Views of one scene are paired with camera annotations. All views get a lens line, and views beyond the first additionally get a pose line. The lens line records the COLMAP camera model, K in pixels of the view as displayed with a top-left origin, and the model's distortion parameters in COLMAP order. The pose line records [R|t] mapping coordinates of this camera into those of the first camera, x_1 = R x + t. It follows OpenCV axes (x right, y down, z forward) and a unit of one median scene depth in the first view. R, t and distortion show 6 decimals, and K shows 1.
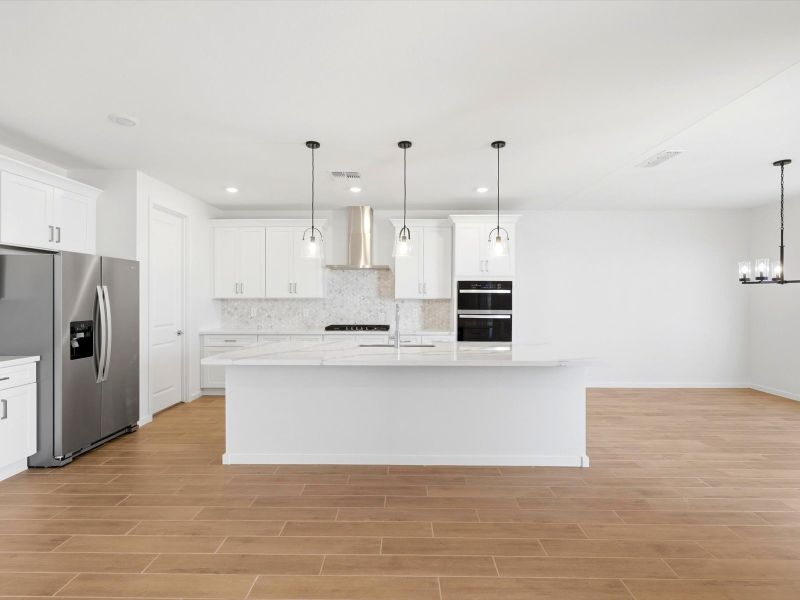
lens RADIAL K [[384.3, 0, 397.1], [0, 384.3, 297.5], [0, 0, 1]] dist [-0.002557, -0.000110]
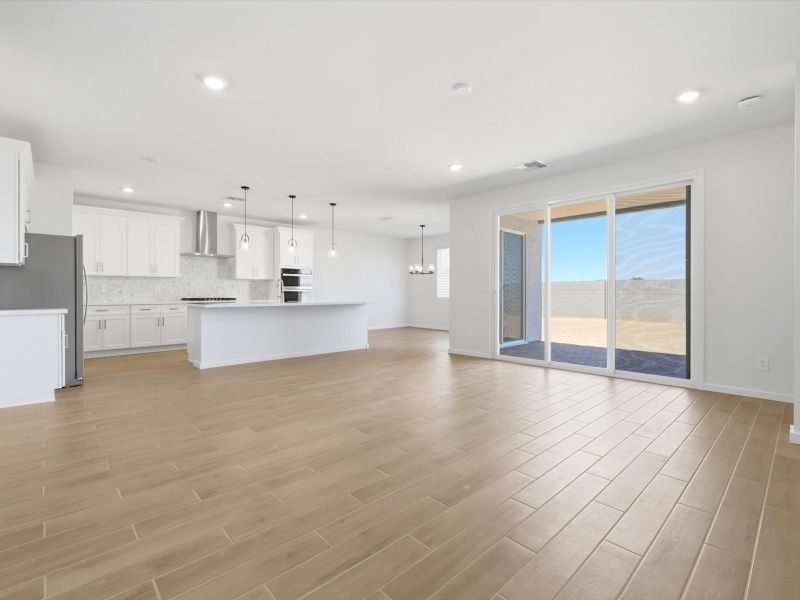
lens RADIAL K [[384.3, 0, 400.0], [0, 384.3, 296.4], [0, 0, 1]] dist [-0.002557, -0.000110]
pose [[0.717636, -0.008648, 0.696364, -0.567661], [-0.000607, 0.999915, 0.013043, 0.049812], [-0.696418, -0.009783, 0.717570, -0.468649]]
